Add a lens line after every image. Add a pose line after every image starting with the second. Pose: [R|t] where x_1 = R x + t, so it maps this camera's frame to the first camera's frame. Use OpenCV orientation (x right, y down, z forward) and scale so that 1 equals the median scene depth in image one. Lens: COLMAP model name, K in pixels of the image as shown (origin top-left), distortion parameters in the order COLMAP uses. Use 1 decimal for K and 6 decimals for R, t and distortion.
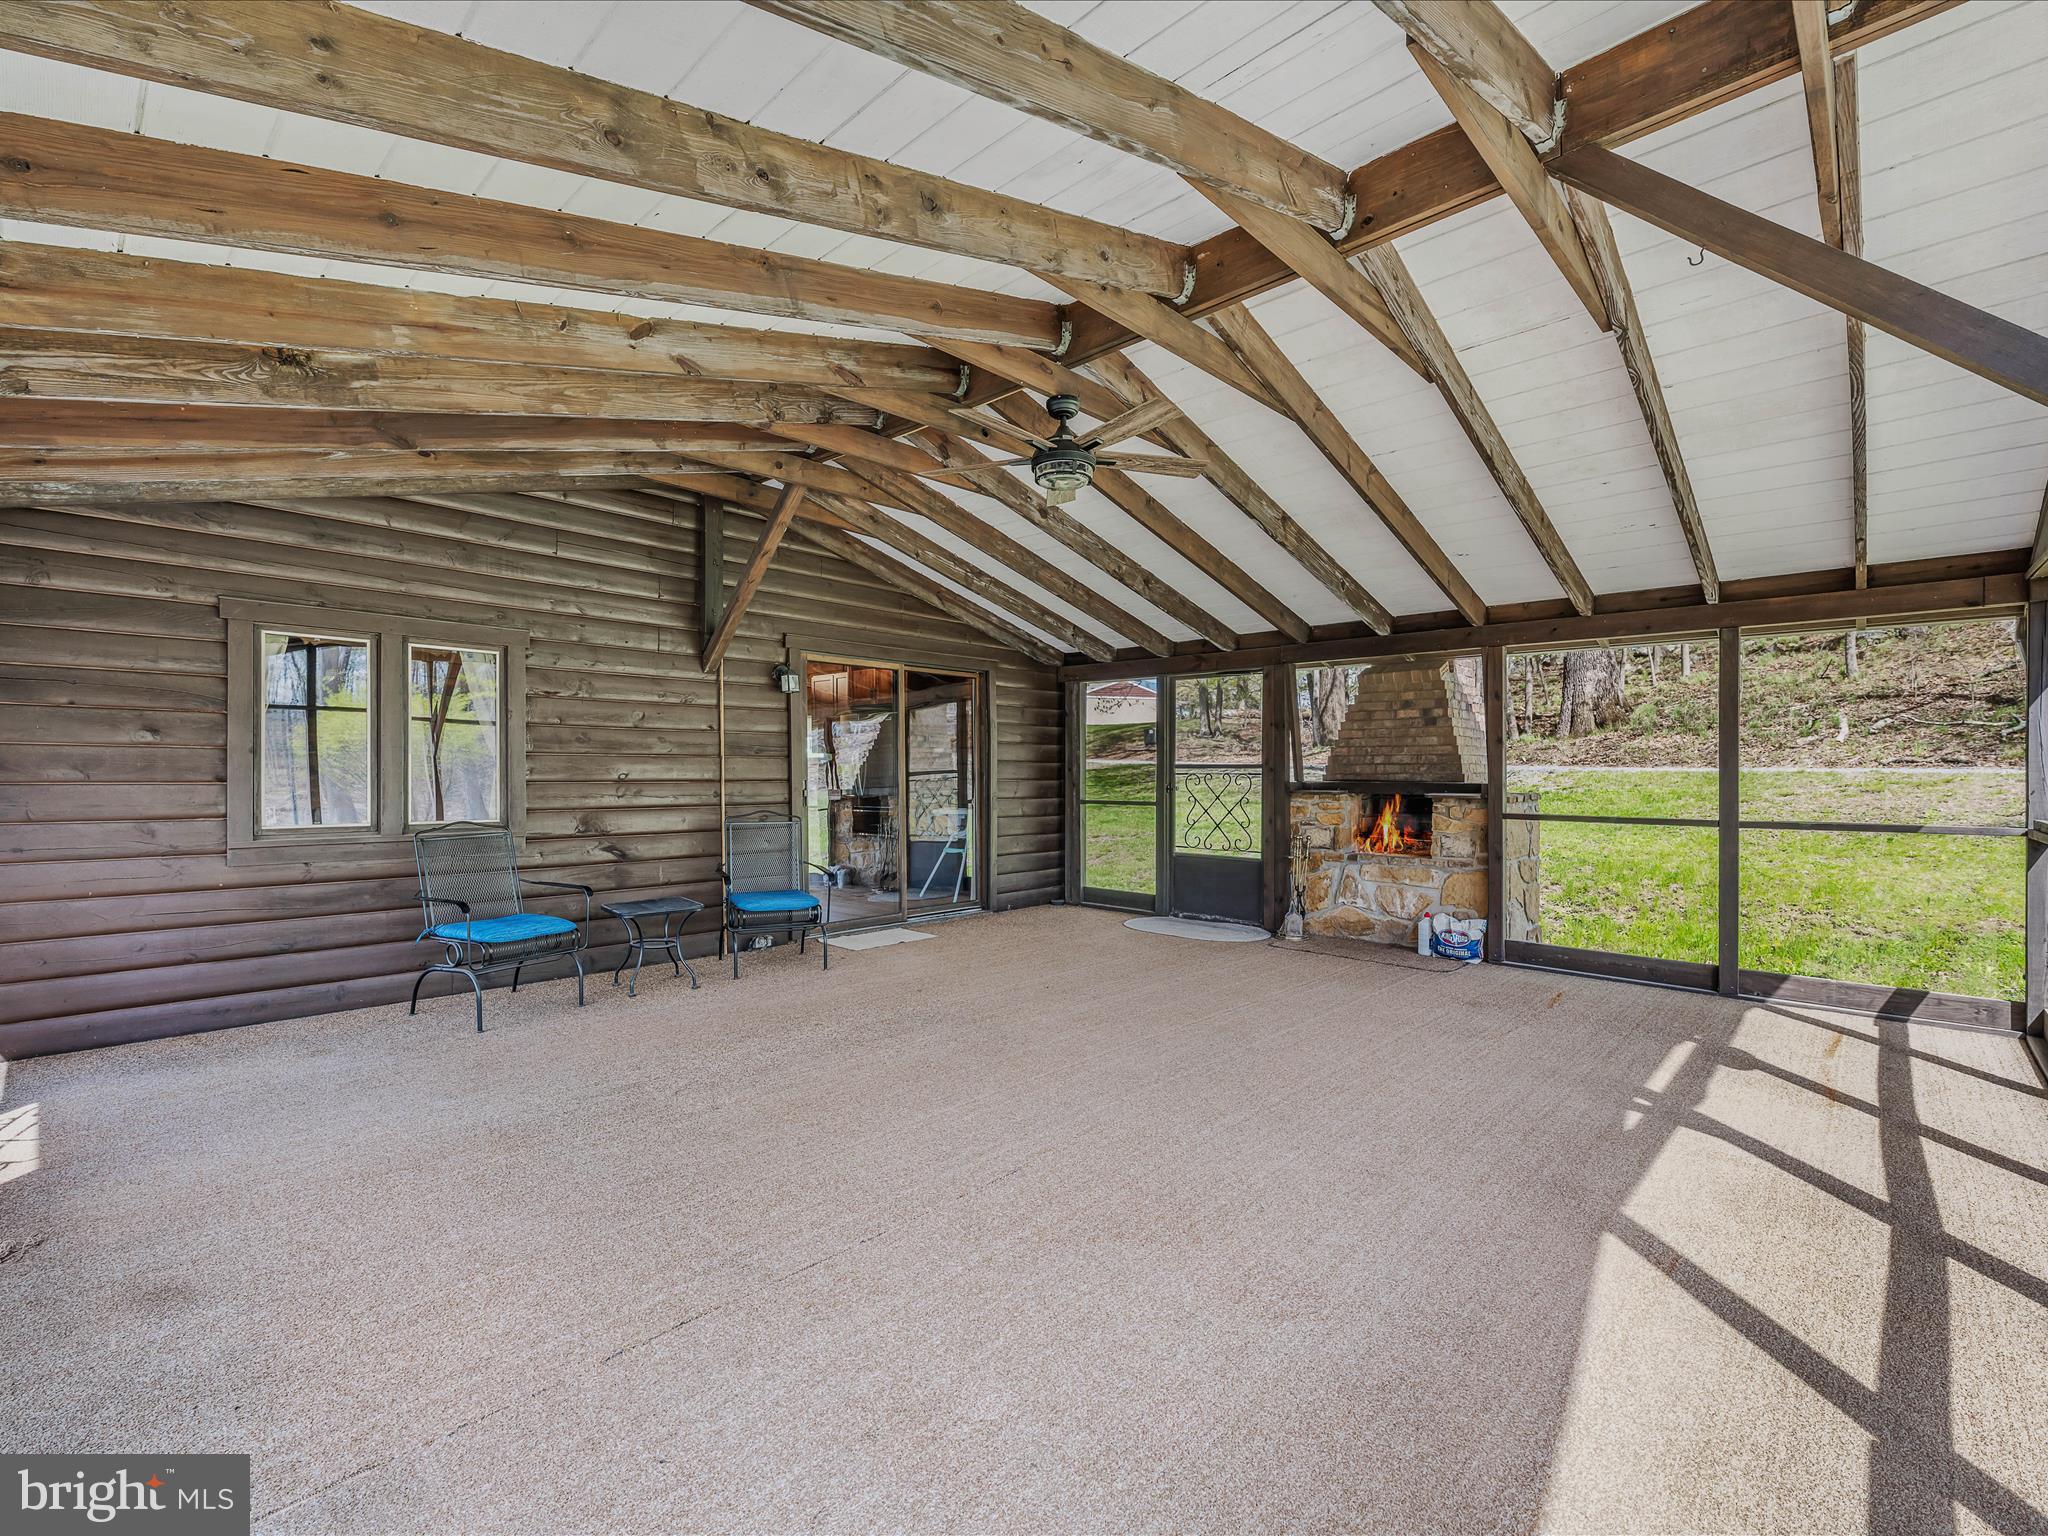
lens RADIAL K [[992.4, 0, 1033.1], [0, 992.4, 772.4], [0, 0, 1]] dist [0.003085, 0.000784]
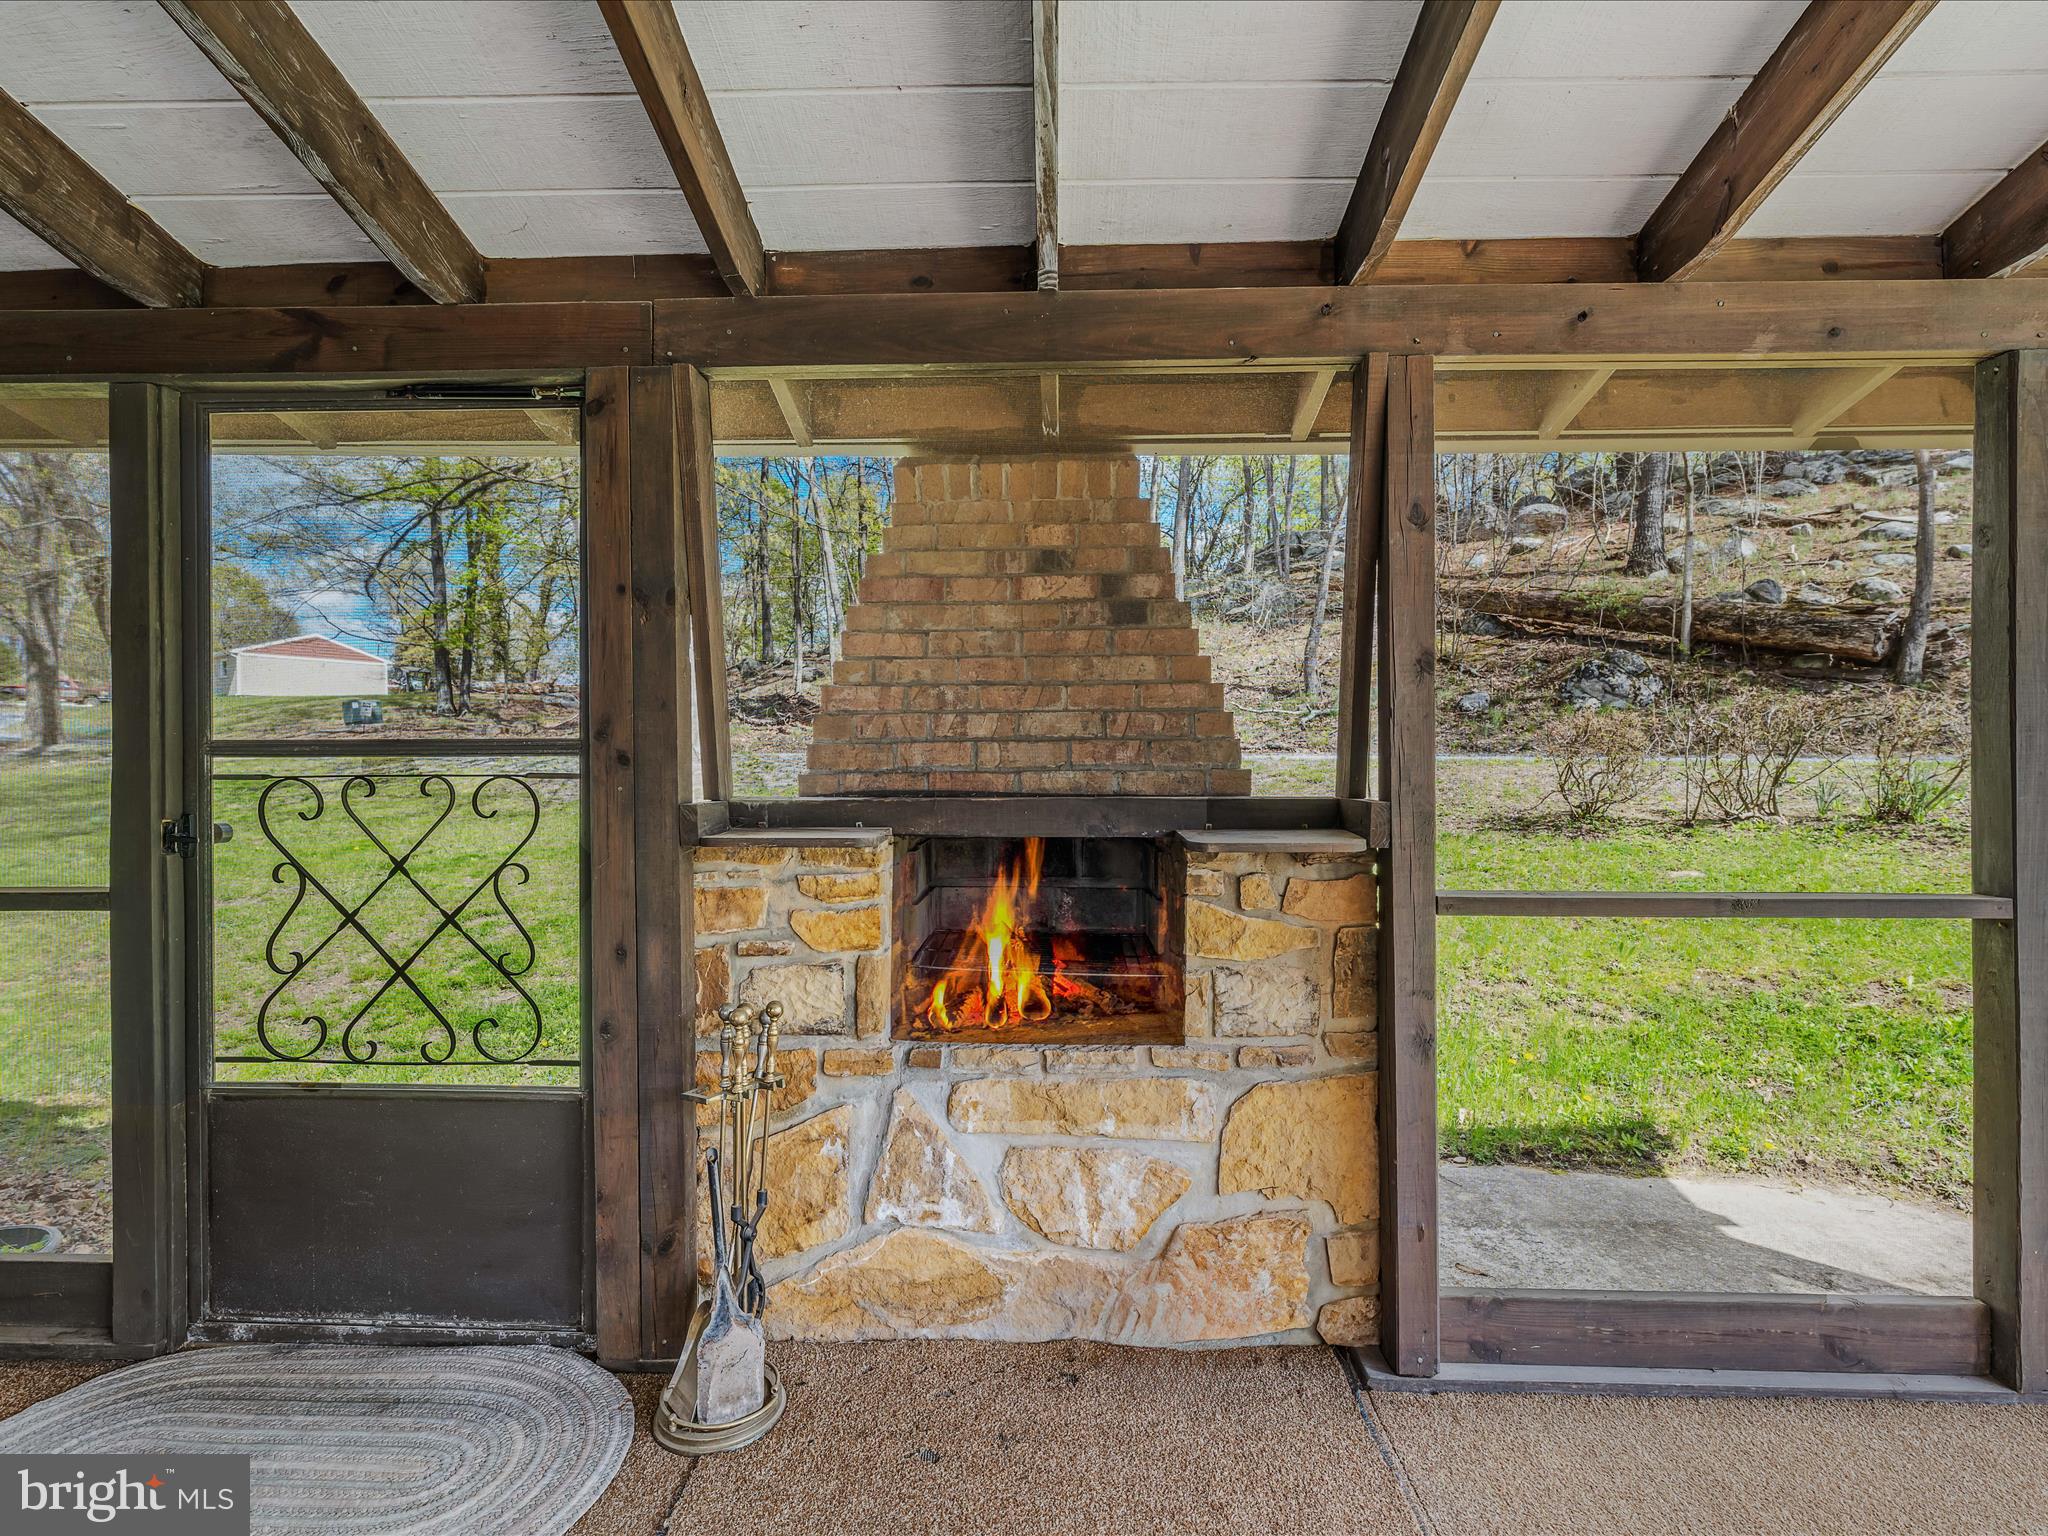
lens RADIAL K [[992.4, 0, 1033.1], [0, 992.4, 772.4], [0, 0, 1]] dist [0.003085, 0.000784]
pose [[0.765747, -0.012607, 0.643018, 0.156851], [0.005414, 0.999899, 0.013158, -0.002222], [-0.643119, -0.006595, 0.765738, 0.741419]]
